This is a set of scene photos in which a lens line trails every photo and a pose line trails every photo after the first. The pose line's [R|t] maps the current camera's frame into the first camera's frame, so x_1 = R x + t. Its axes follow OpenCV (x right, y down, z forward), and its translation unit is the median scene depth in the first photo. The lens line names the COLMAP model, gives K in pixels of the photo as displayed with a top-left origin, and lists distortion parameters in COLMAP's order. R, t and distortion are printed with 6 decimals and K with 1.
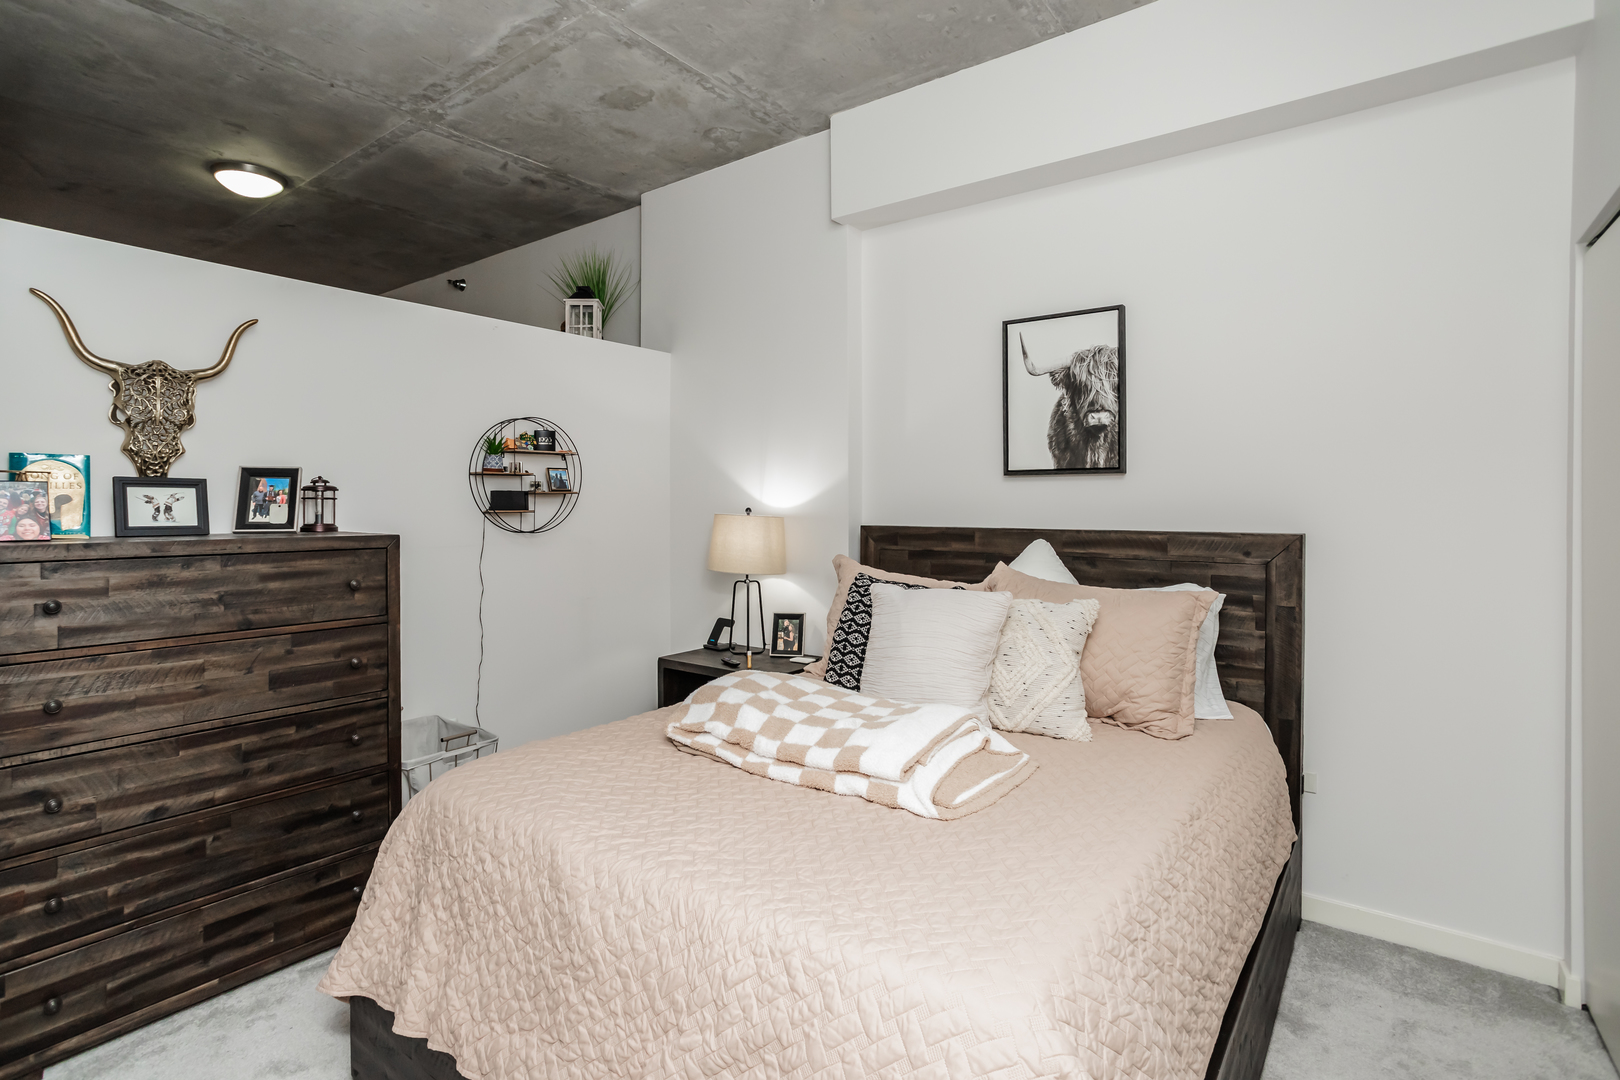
lens RADIAL K [[793.0, 0, 814.7], [0, 793.0, 516.6], [0, 0, 1]] dist [-0.015875, 0.000571]
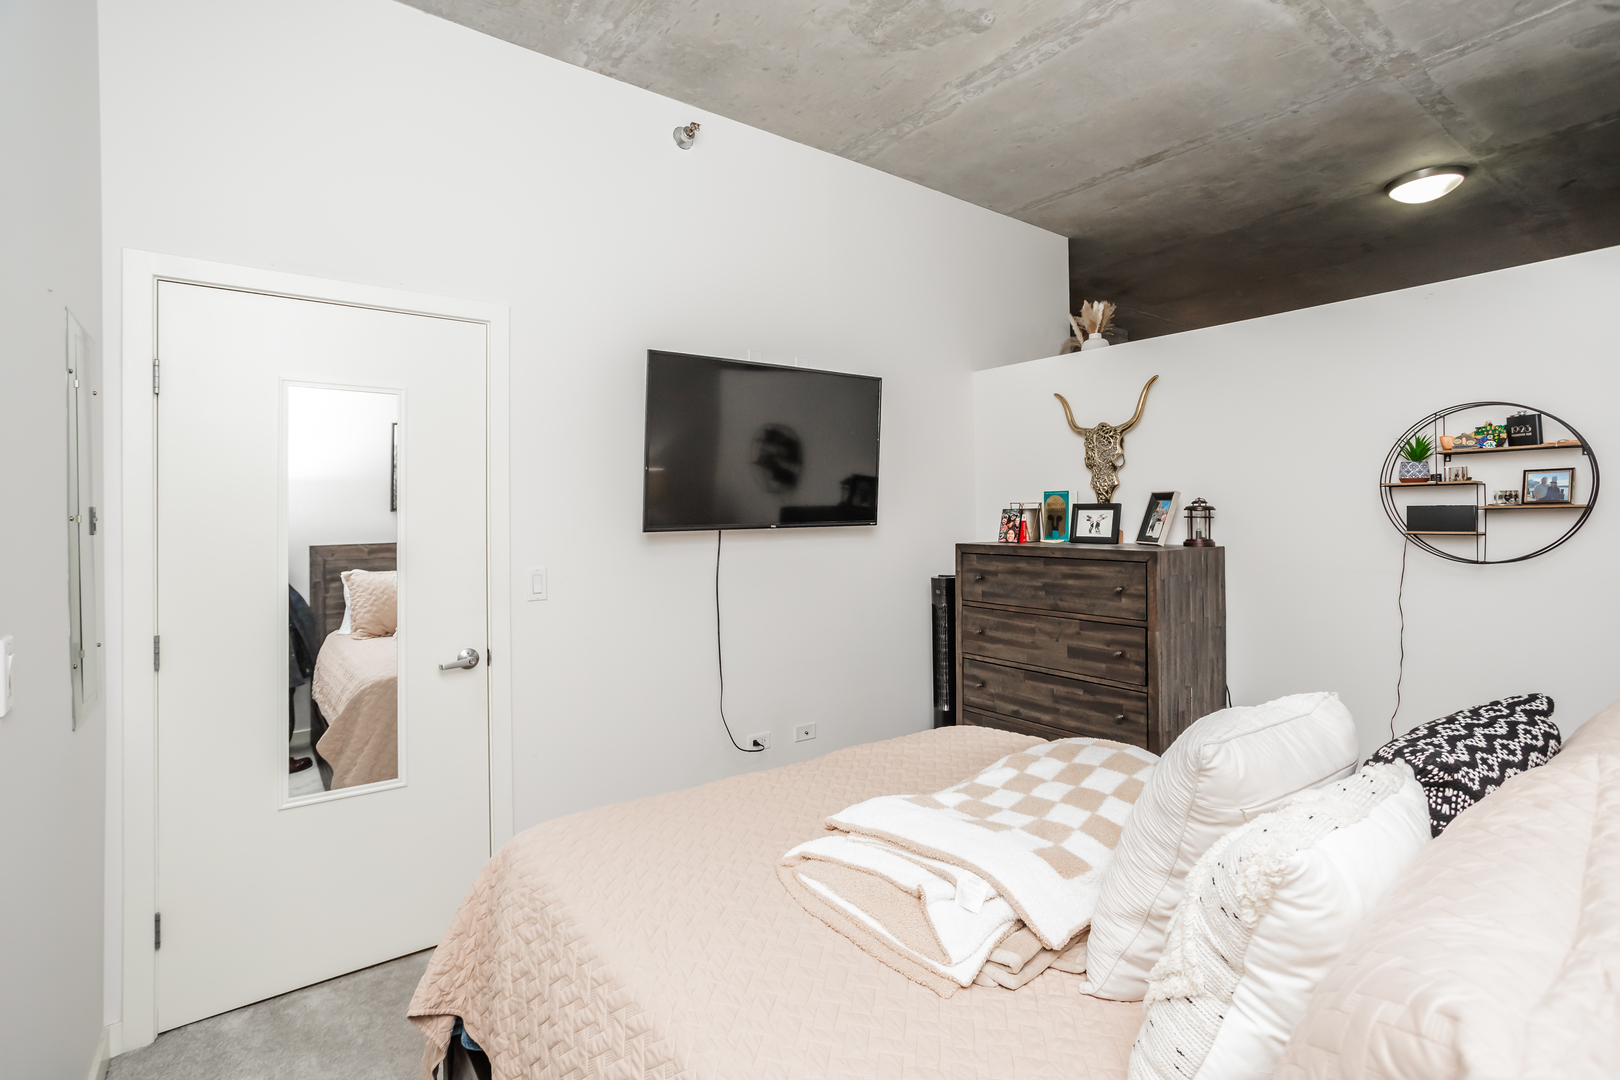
lens RADIAL K [[782.3, 0, 786.1], [0, 782.3, 531.0], [0, 0, 1]] dist [-0.057599, 0.036202]
pose [[-0.297254, 0.026471, -0.954432, 0.707584], [-0.007062, 0.999527, 0.029922, -0.037147], [0.954772, 0.015635, -0.296926, 0.871692]]
